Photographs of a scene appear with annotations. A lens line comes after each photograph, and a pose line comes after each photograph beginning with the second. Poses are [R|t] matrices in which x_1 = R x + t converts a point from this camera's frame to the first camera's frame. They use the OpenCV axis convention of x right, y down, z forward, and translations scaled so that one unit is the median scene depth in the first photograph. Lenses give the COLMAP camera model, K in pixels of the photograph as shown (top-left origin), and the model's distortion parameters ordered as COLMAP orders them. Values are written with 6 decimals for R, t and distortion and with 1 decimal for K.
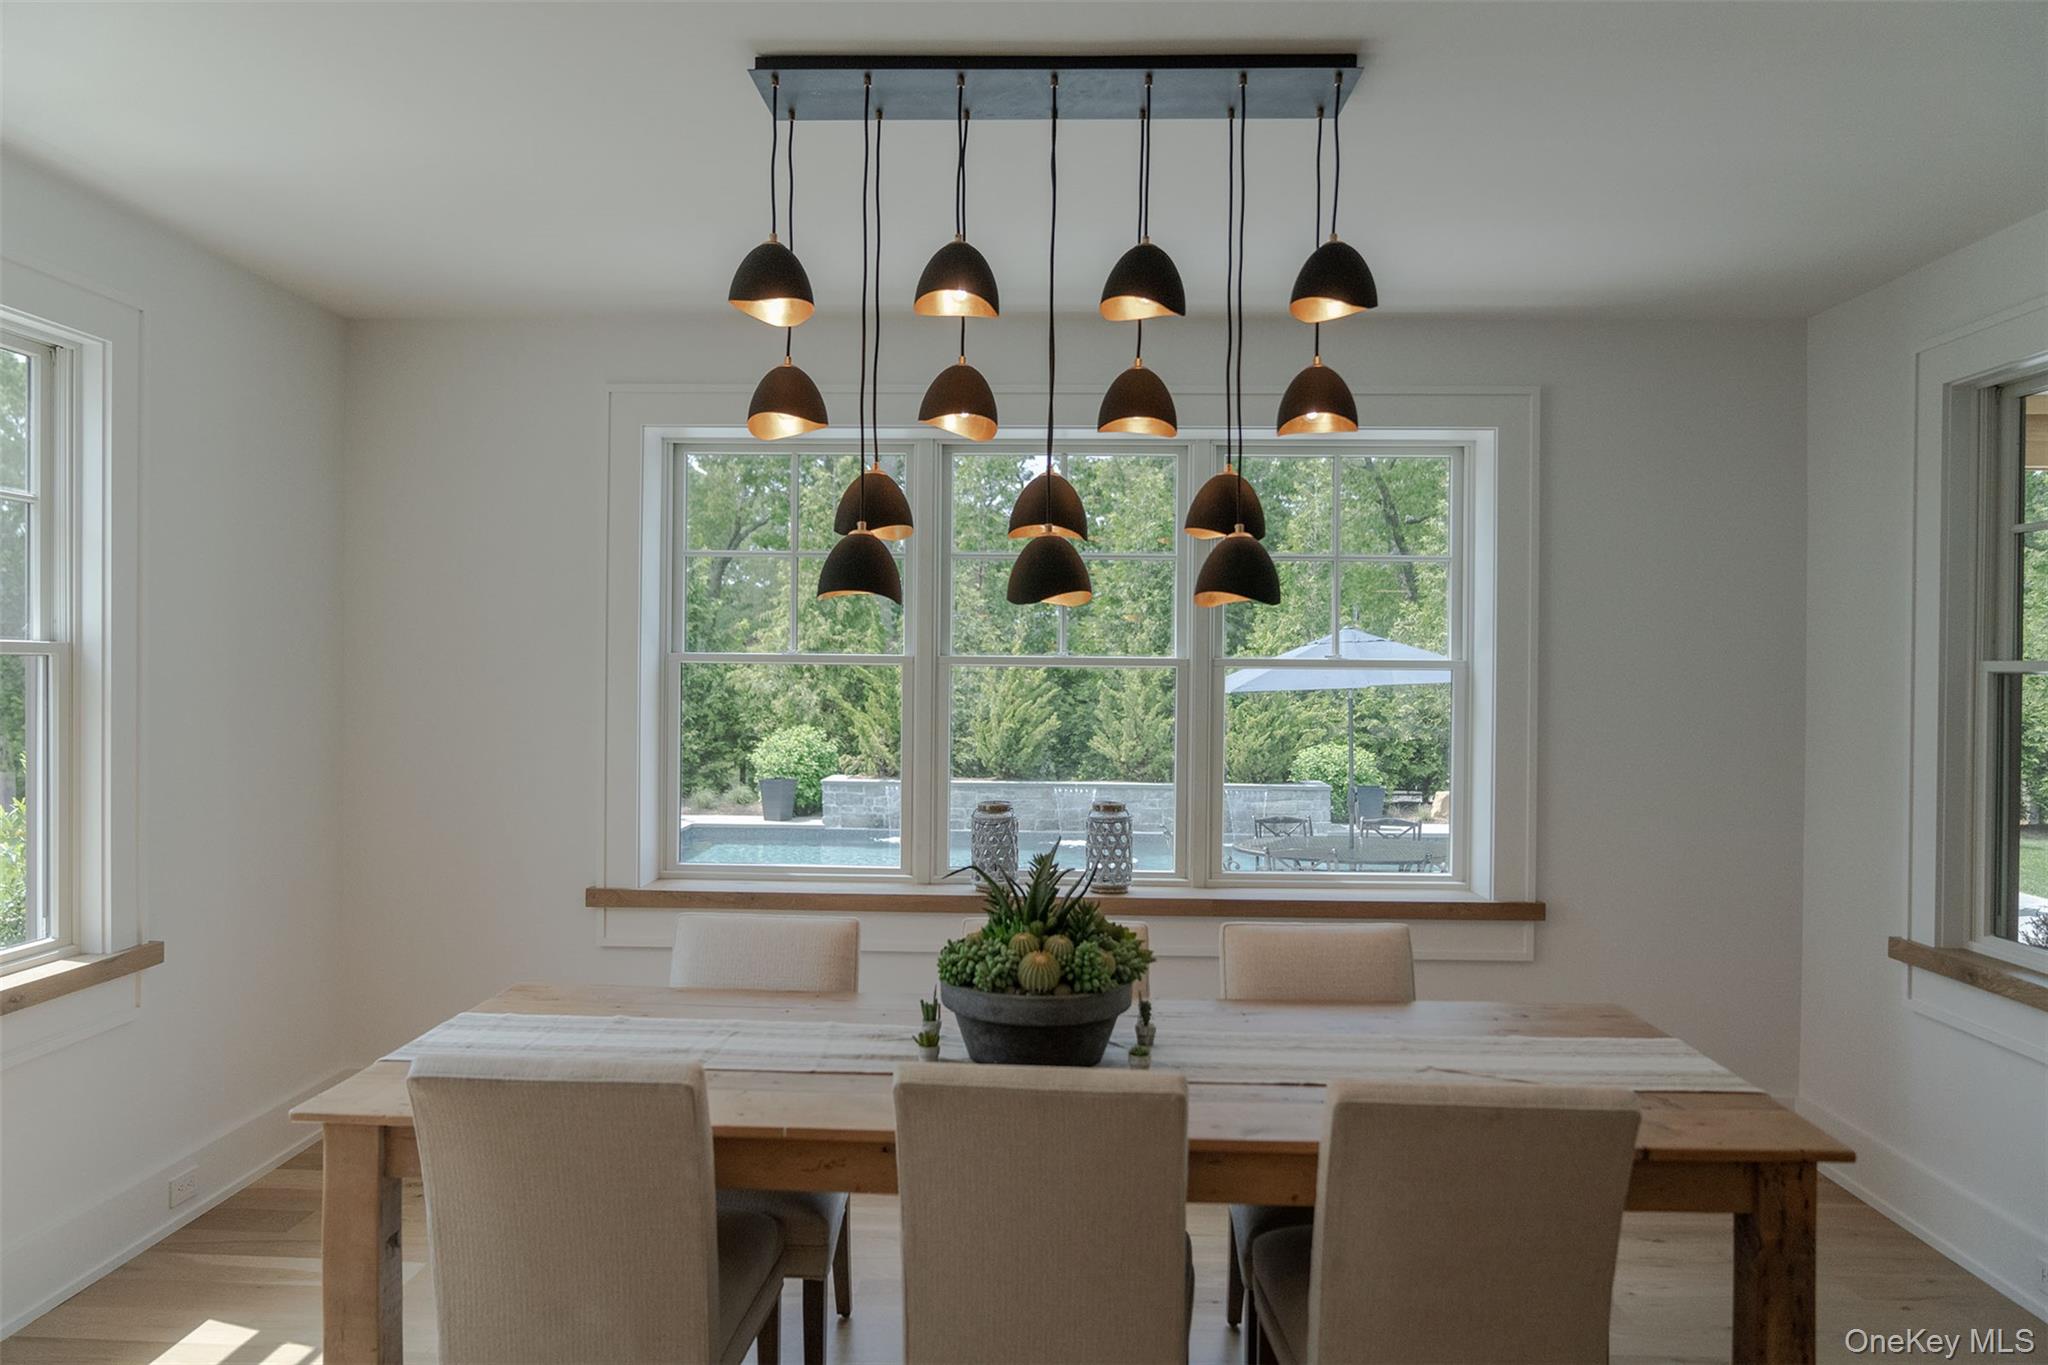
lens RADIAL K [[1380.9, 0, 1010.9], [0, 1380.9, 679.7], [0, 0, 1]] dist [-0.002871, 0.002372]
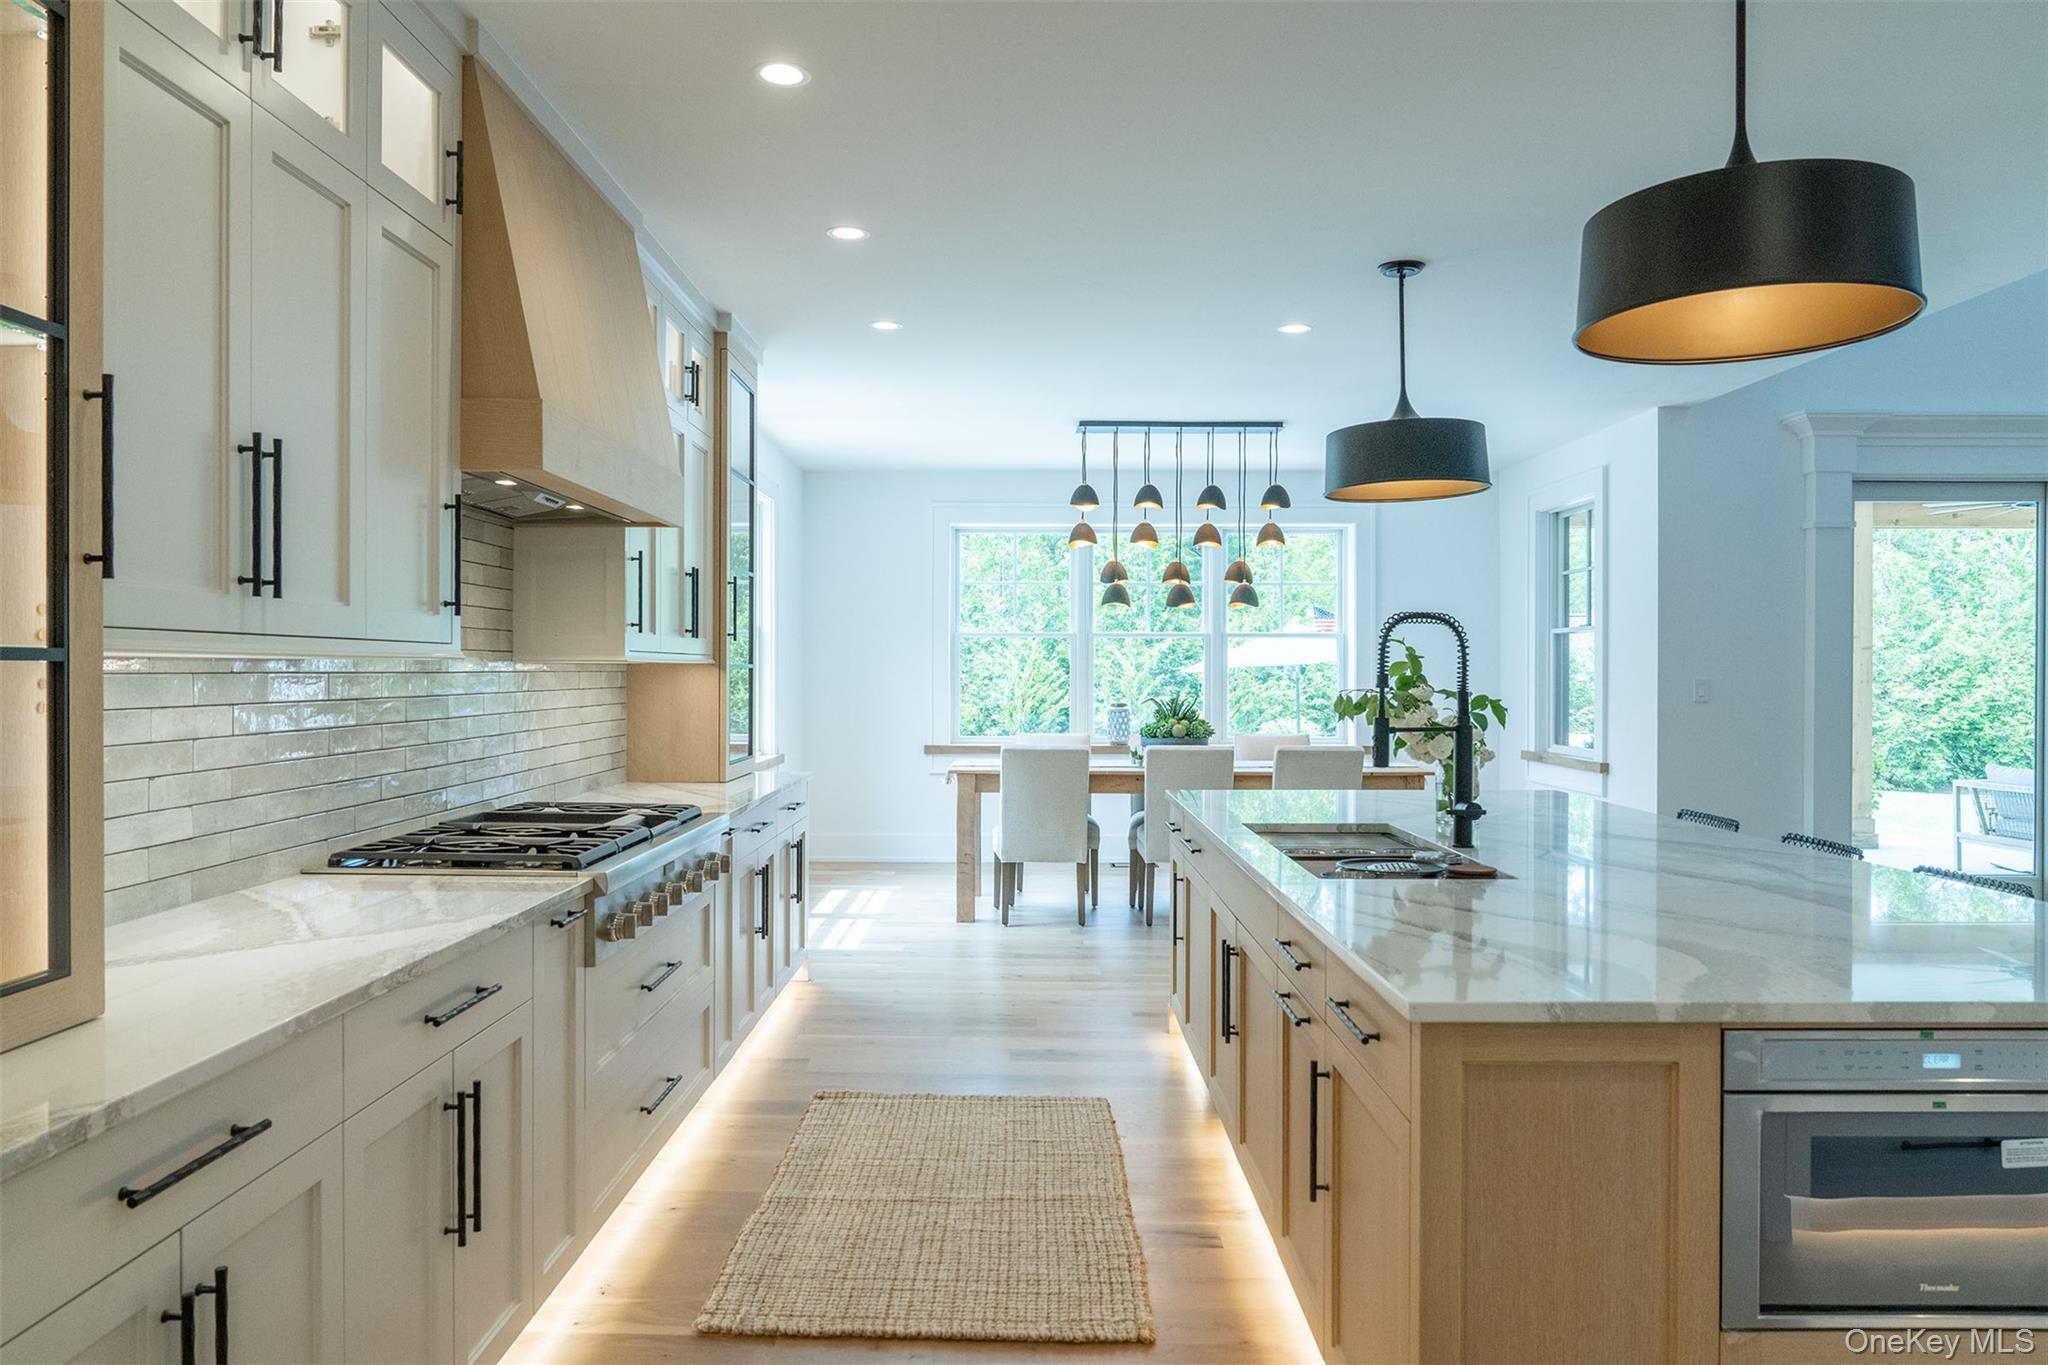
lens RADIAL K [[1380.9, 0, 1010.9], [0, 1380.9, 679.7], [0, 0, 1]] dist [-0.002871, 0.002372]
pose [[0.999581, -0.007548, 0.027961, -0.396207], [0.007617, 0.999968, -0.002362, 0.099000], [-0.027943, 0.002574, 0.999606, -1.836969]]
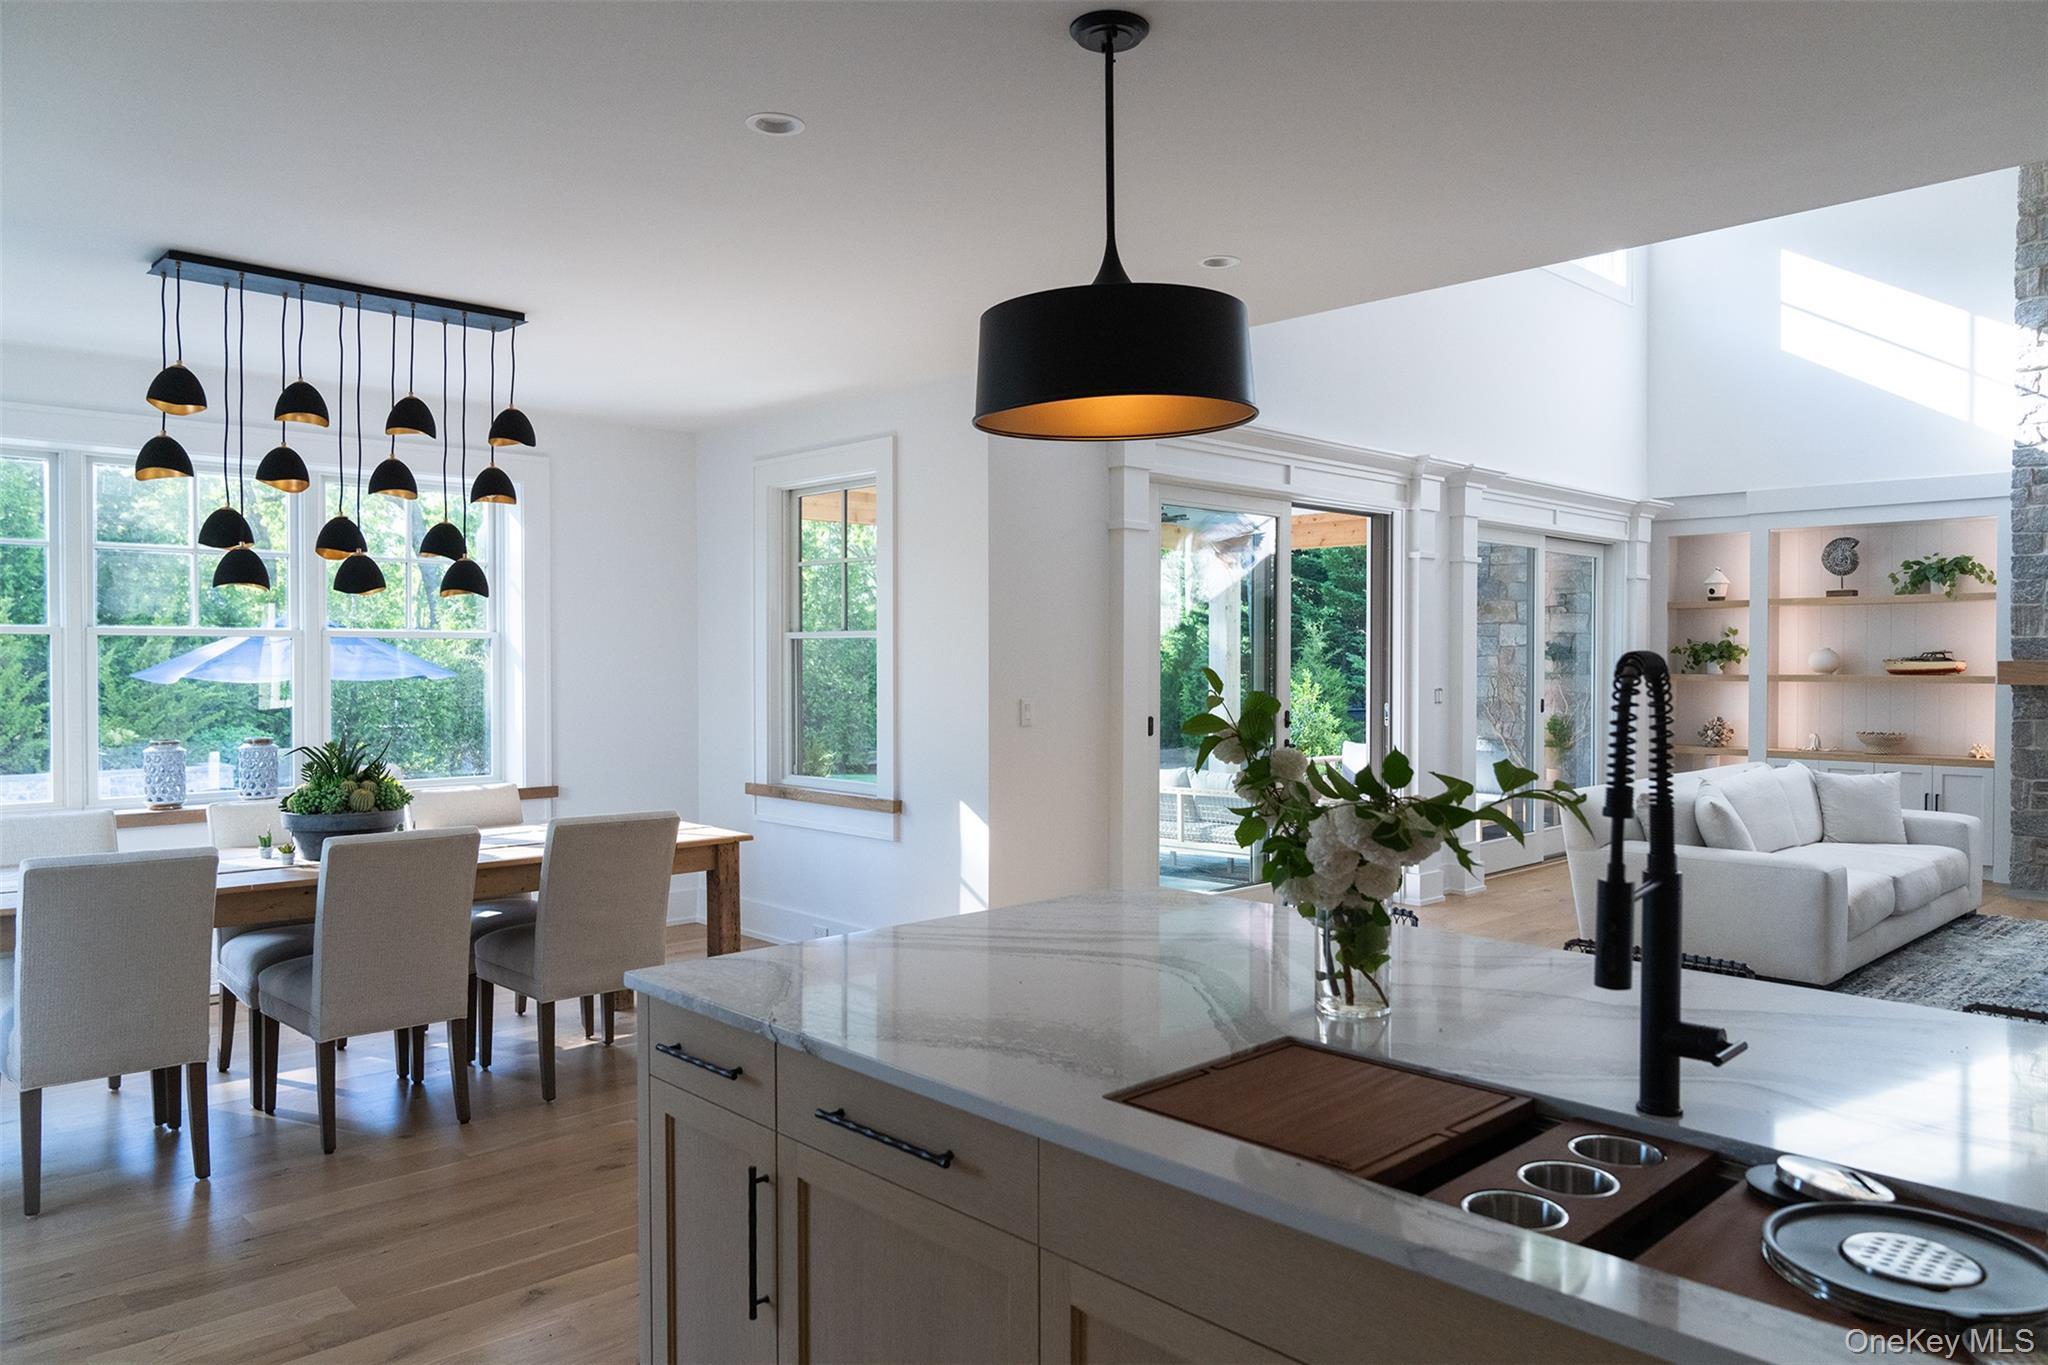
lens RADIAL K [[1380.9, 0, 1010.9], [0, 1380.9, 679.7], [0, 0, 1]] dist [-0.002871, 0.002372]
pose [[0.702476, -0.020248, 0.711419, -0.615306], [0.012469, 0.999792, 0.016143, 0.034360], [-0.711598, -0.002470, 0.702582, -0.794443]]
